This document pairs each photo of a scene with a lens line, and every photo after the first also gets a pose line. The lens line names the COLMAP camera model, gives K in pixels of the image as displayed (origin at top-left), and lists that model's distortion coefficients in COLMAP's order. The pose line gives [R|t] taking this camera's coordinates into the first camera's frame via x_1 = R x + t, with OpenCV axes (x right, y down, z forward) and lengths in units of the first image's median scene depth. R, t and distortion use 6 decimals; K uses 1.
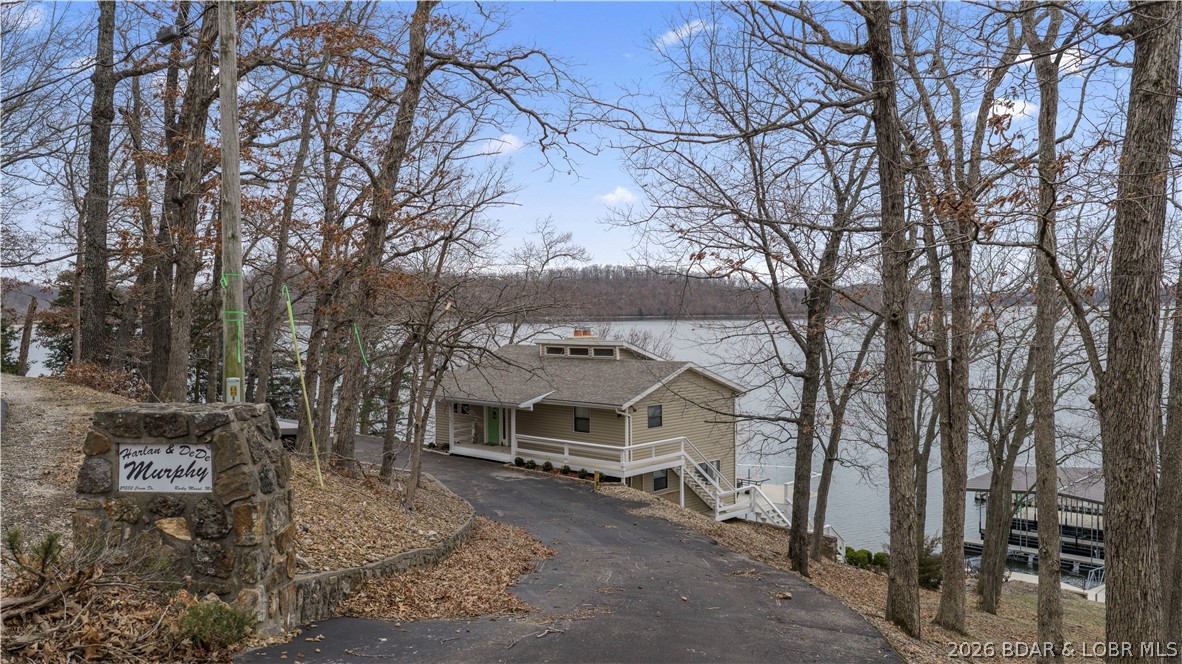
lens RADIAL K [[906.9, 0, 591.0], [0, 906.9, 332.0], [0, 0, 1]] dist [-0.059725, -0.000381]
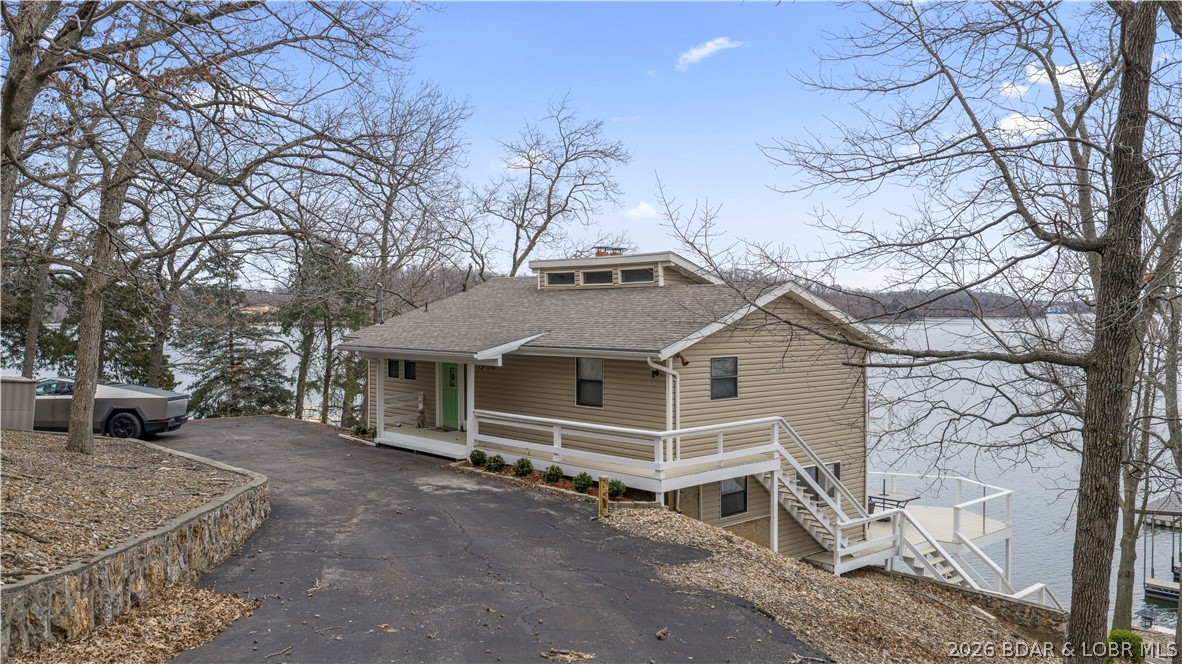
lens RADIAL K [[950.7, 0, 591.0], [0, 950.7, 332.0], [0, 0, 1]] dist [-0.000011, -0.000280]
pose [[0.997327, 0.007964, -0.072627, 0.032036], [-0.007681, 0.999962, 0.004177, 0.063020], [0.072658, -0.003608, 0.997350, 0.424731]]
